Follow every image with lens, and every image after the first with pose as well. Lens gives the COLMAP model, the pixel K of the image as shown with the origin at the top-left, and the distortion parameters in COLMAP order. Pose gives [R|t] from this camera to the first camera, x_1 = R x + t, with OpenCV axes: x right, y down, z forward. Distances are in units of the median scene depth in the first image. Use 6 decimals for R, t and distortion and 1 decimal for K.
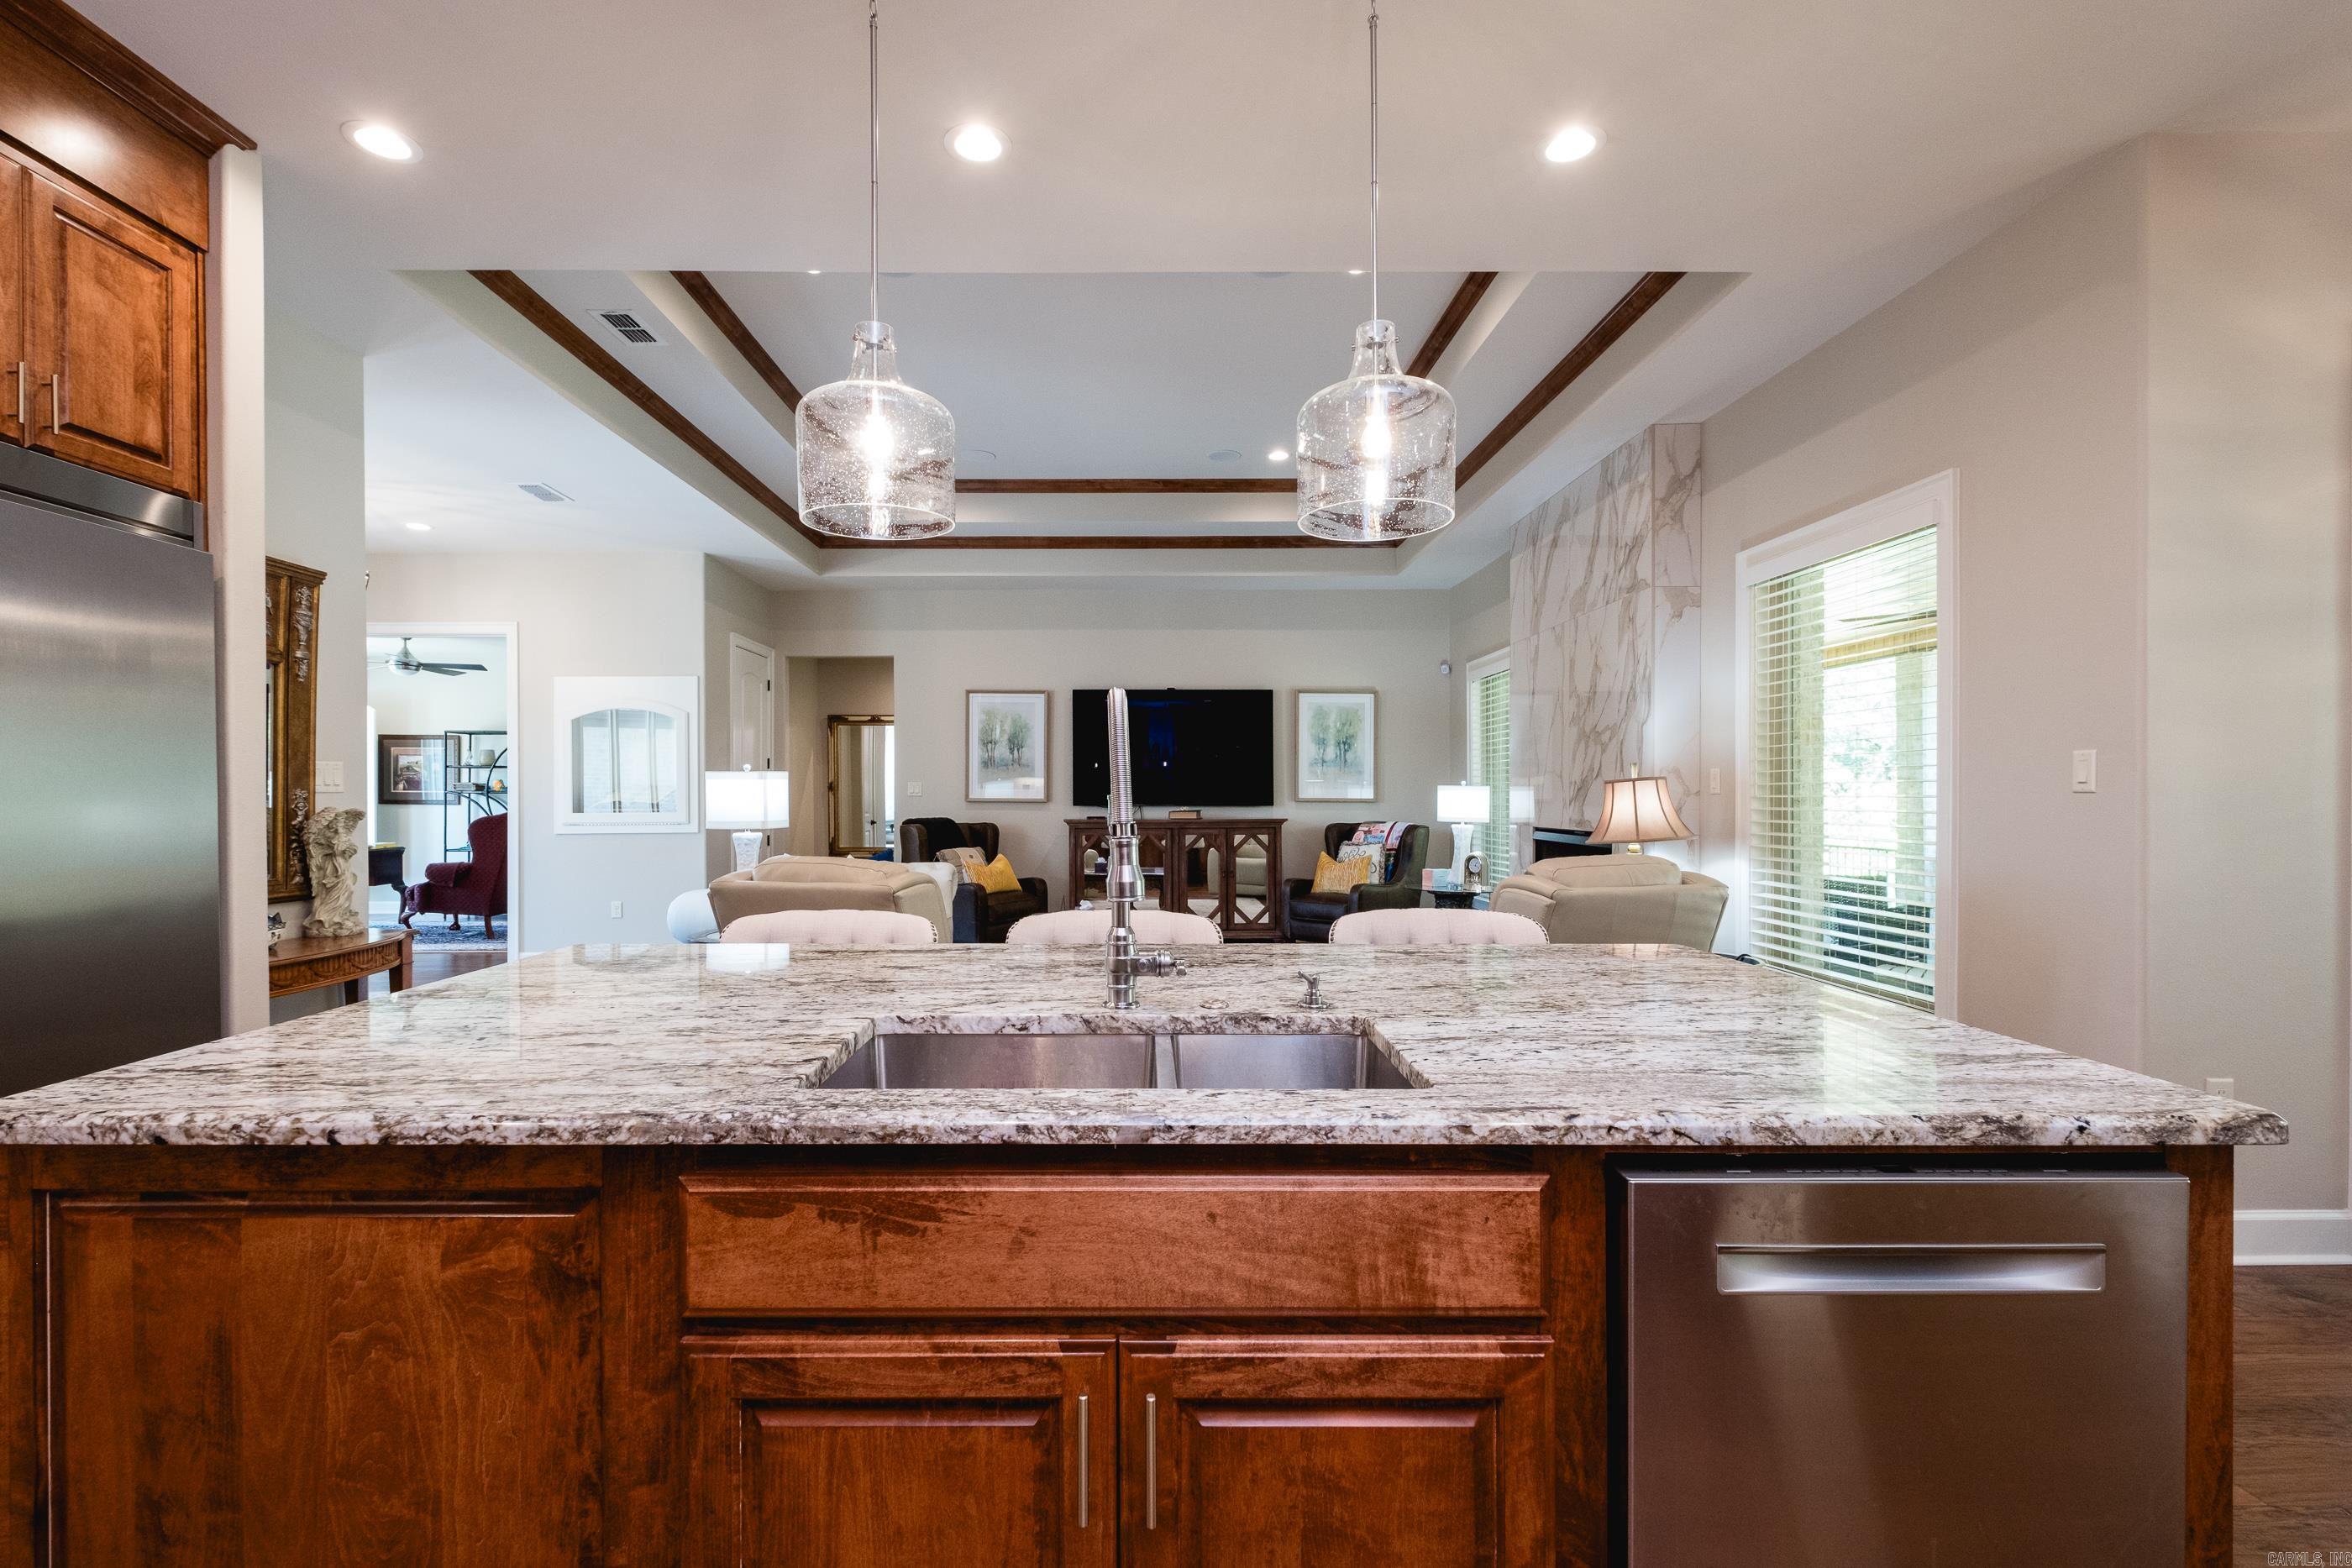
lens RADIAL K [[1018.6, 0, 1142.7], [0, 1018.6, 810.4], [0, 0, 1]] dist [0.009534, -0.005690]
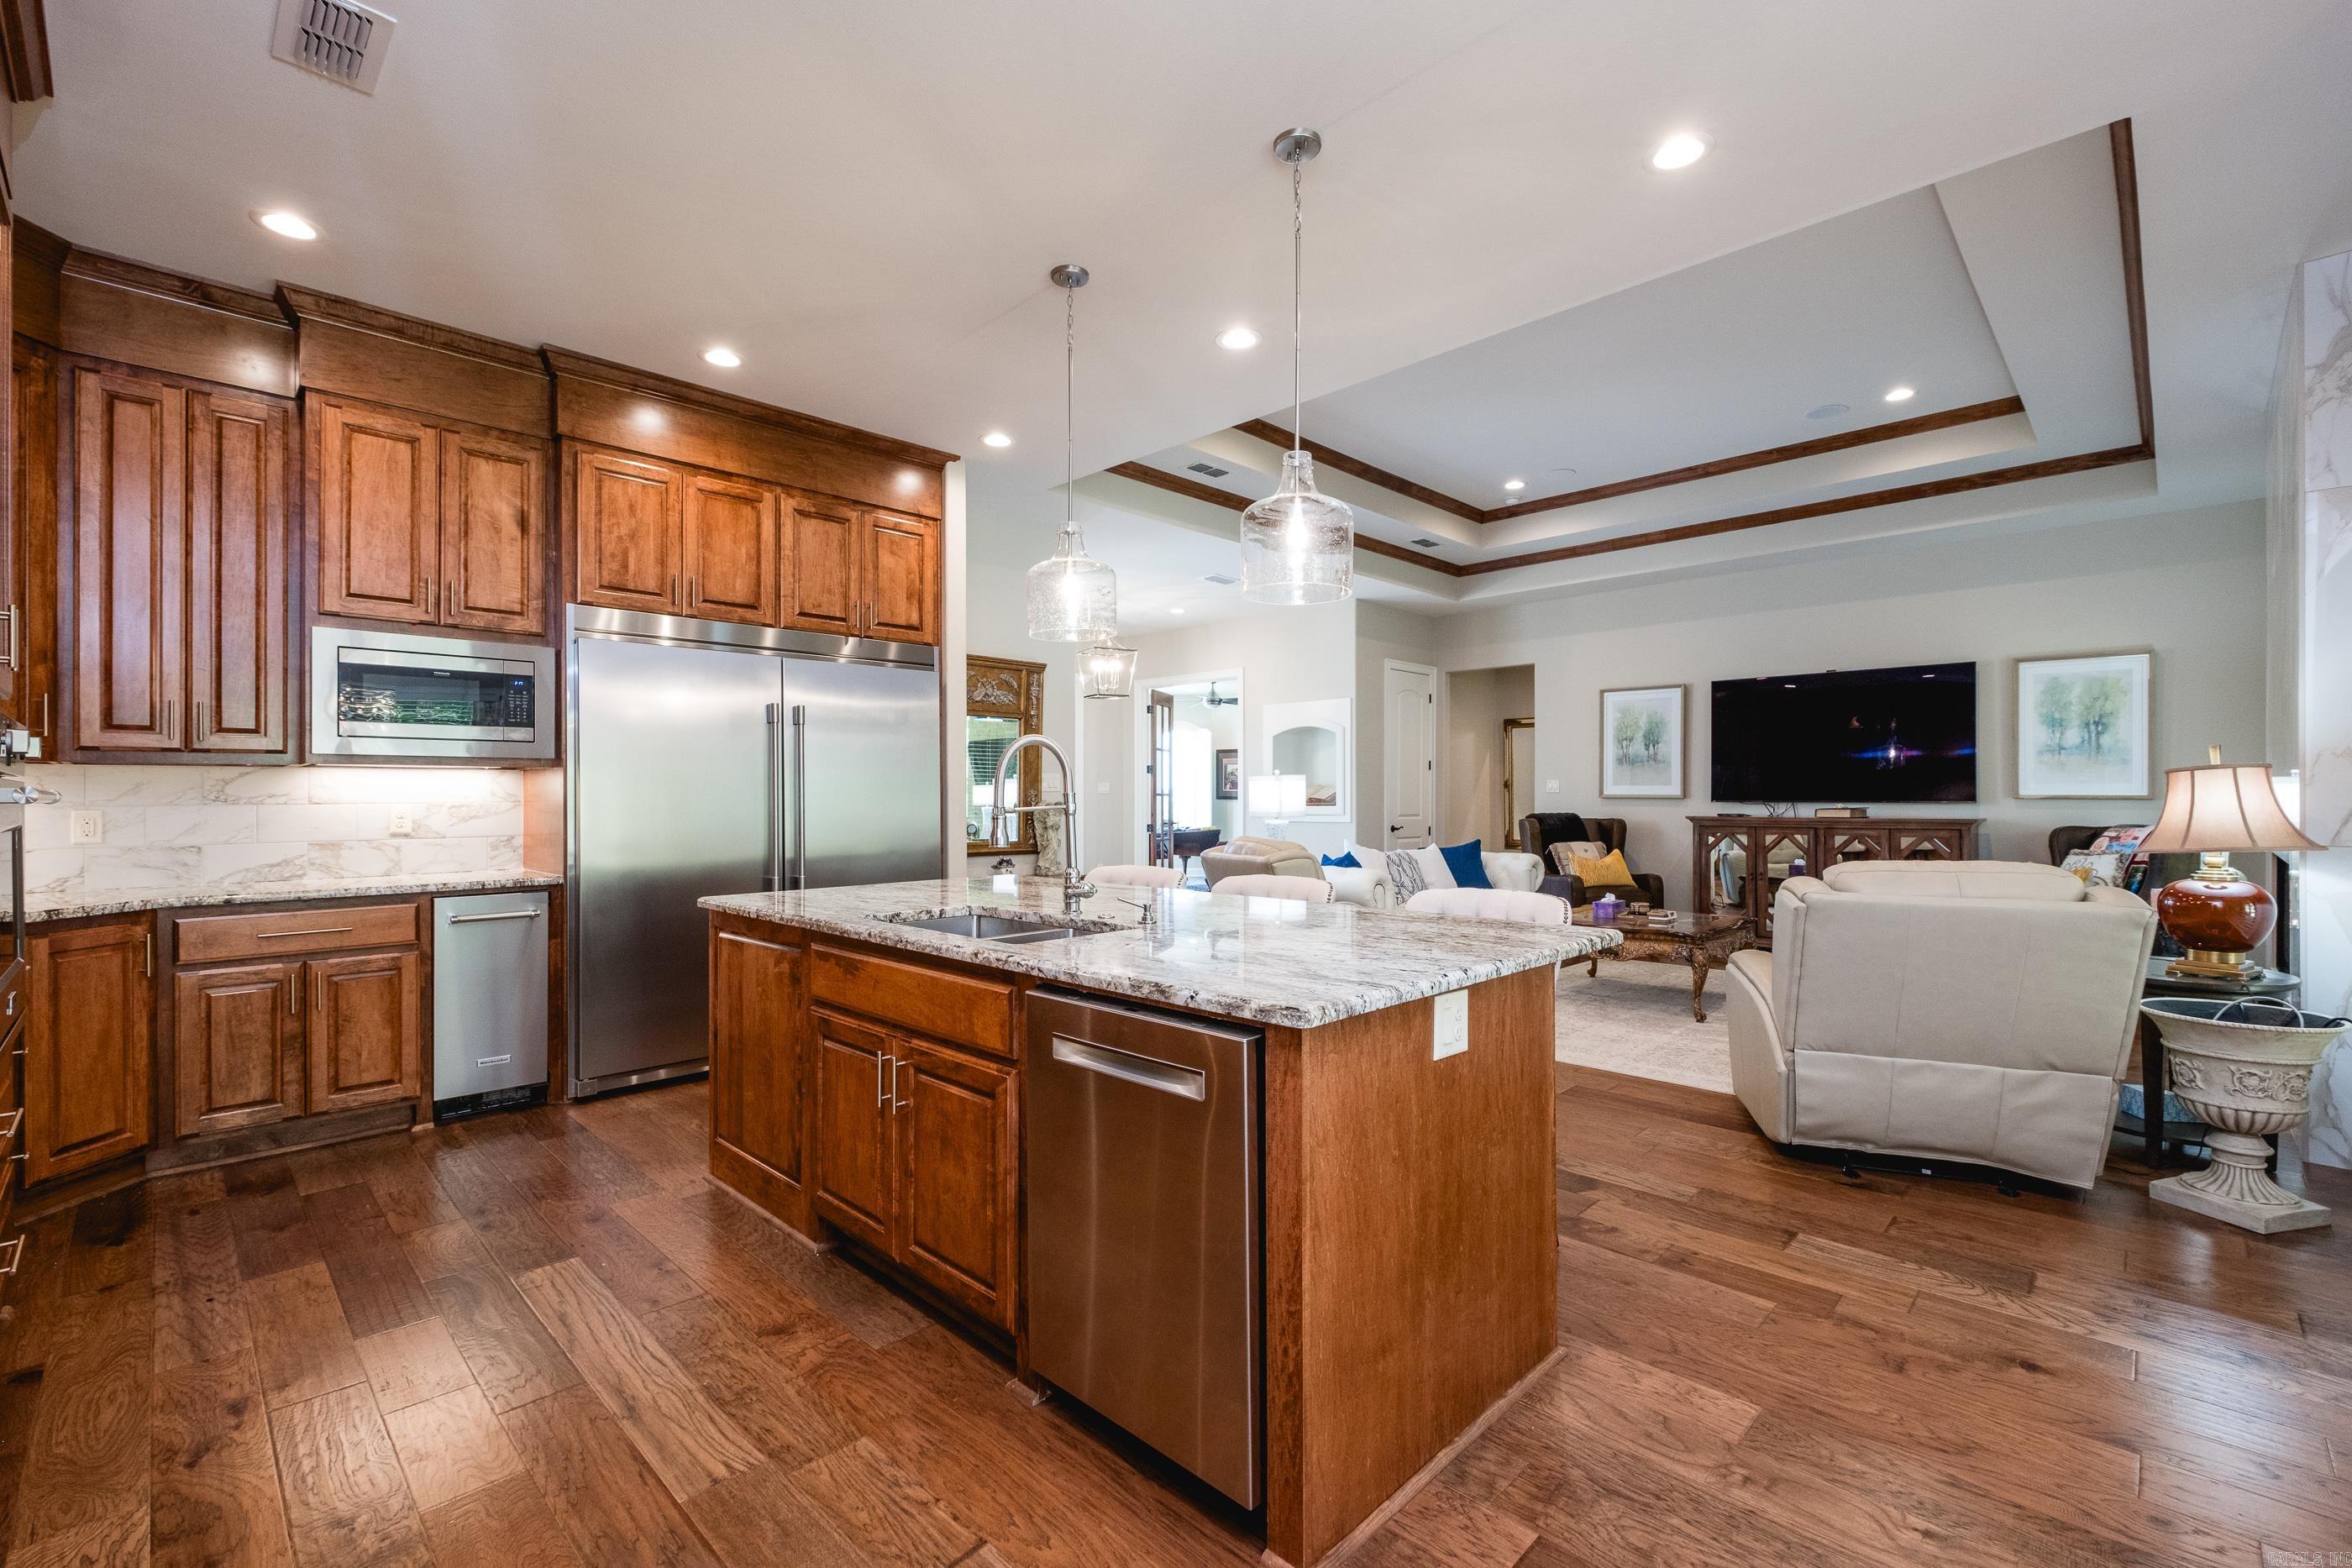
lens RADIAL K [[1018.6, 0, 1191.1], [0, 1018.6, 800.0], [0, 0, 1]] dist [0.009534, -0.005690]
pose [[0.712852, 0.003264, -0.701307, 0.308365], [-0.008263, 0.999959, -0.003745, 0.000260], [0.701266, 0.008465, 0.712849, -0.024781]]
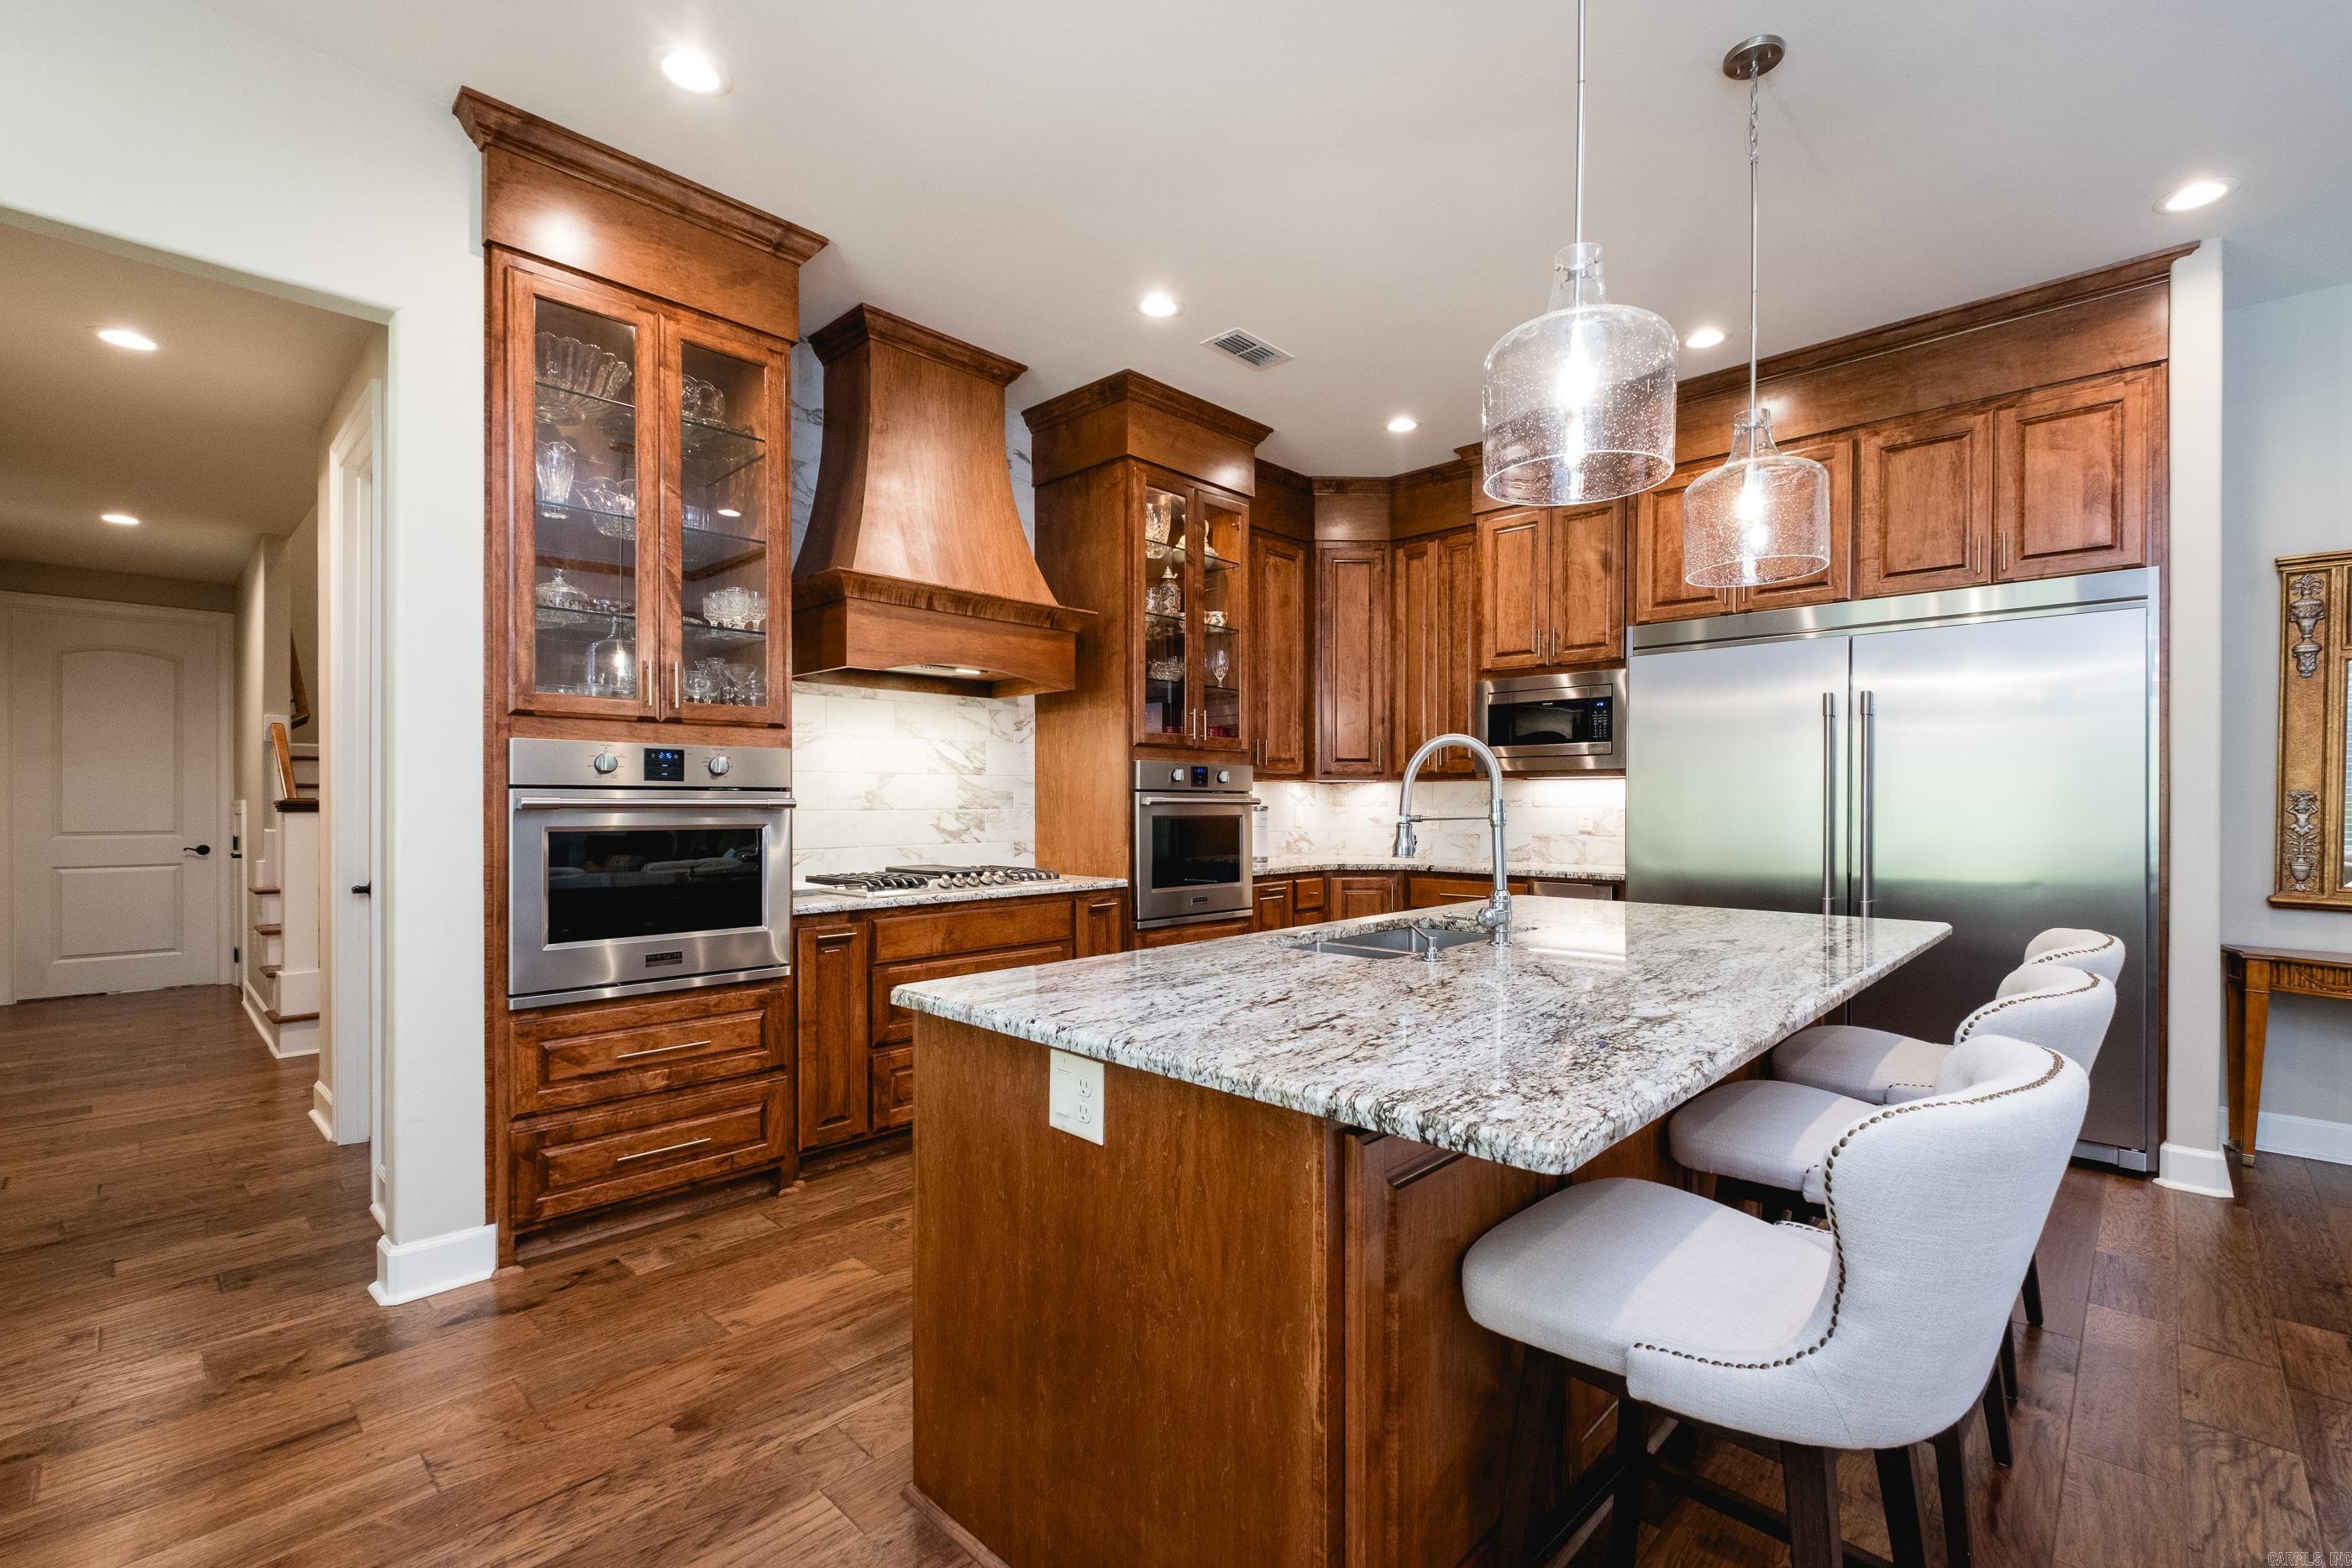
lens RADIAL K [[1018.6, 0, 1166.3], [0, 1018.6, 807.3], [0, 0, 1]] dist [0.009534, -0.005690]
pose [[-0.704948, 0.004952, -0.709242, 0.304862], [-0.010567, 0.999791, 0.017483, -0.005787], [0.709180, 0.019819, -0.704749, 0.384431]]
